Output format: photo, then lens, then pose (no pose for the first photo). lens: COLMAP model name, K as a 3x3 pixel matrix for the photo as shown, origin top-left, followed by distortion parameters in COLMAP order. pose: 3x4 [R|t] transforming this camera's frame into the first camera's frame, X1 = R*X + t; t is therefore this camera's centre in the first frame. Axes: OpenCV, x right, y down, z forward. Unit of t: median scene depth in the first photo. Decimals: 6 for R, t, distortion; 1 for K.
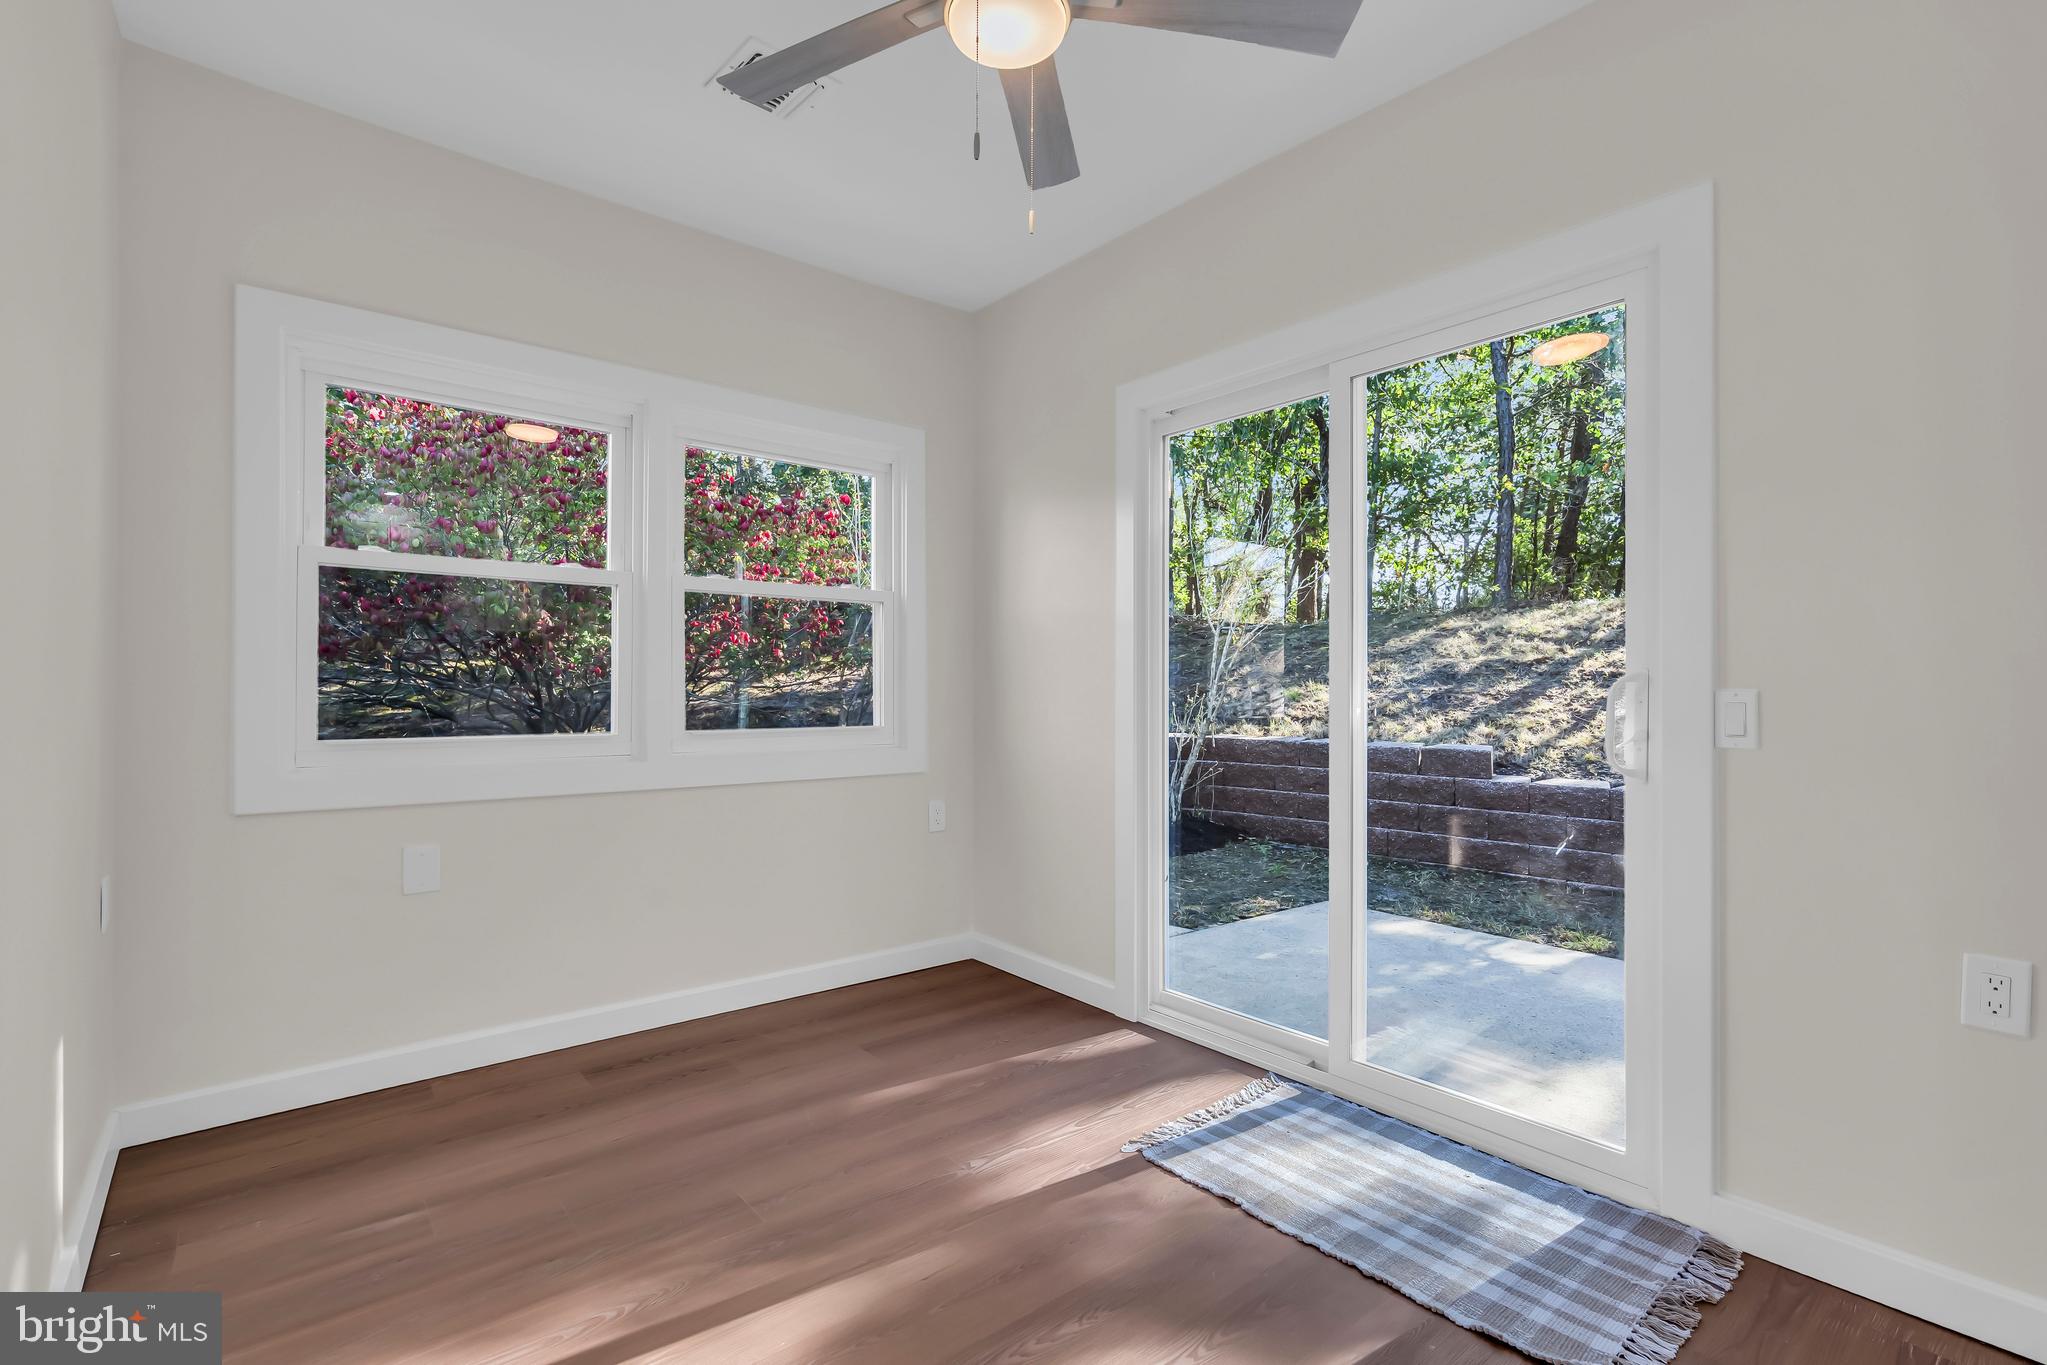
lens RADIAL K [[936.6, 0, 1030.3], [0, 936.6, 684.9], [0, 0, 1]] dist [-0.003835, 0.002291]
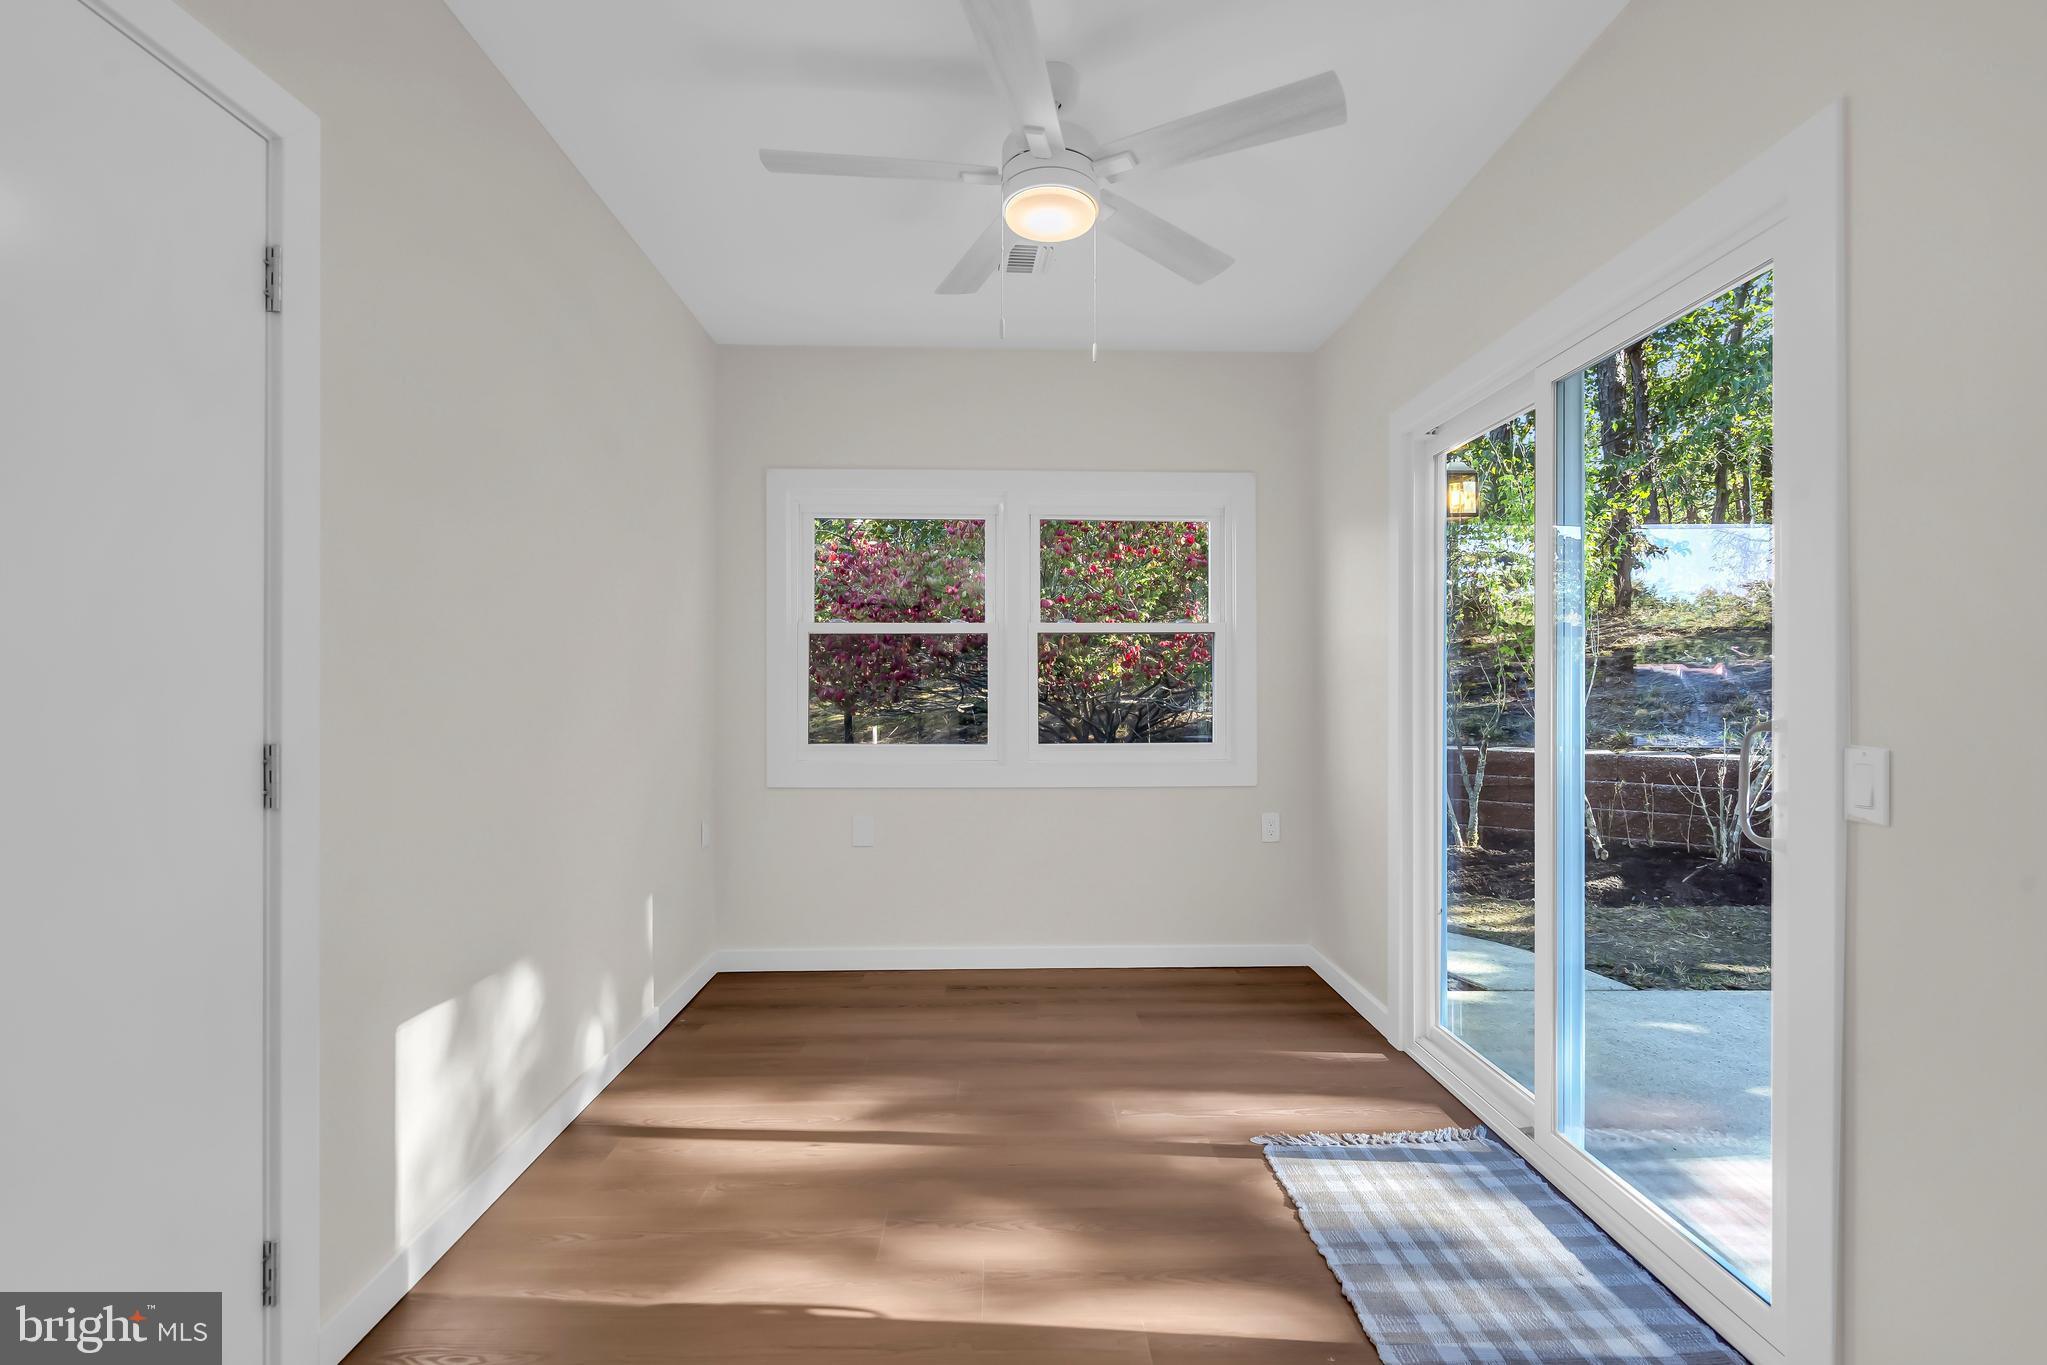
lens RADIAL K [[936.6, 0, 1043.3], [0, 936.6, 686.2], [0, 0, 1]] dist [-0.003835, 0.002291]
pose [[0.795364, -0.003465, -0.606122, 0.490800], [0.004809, 0.999988, 0.000595, -0.035431], [0.606113, -0.003388, 0.795372, -0.023619]]
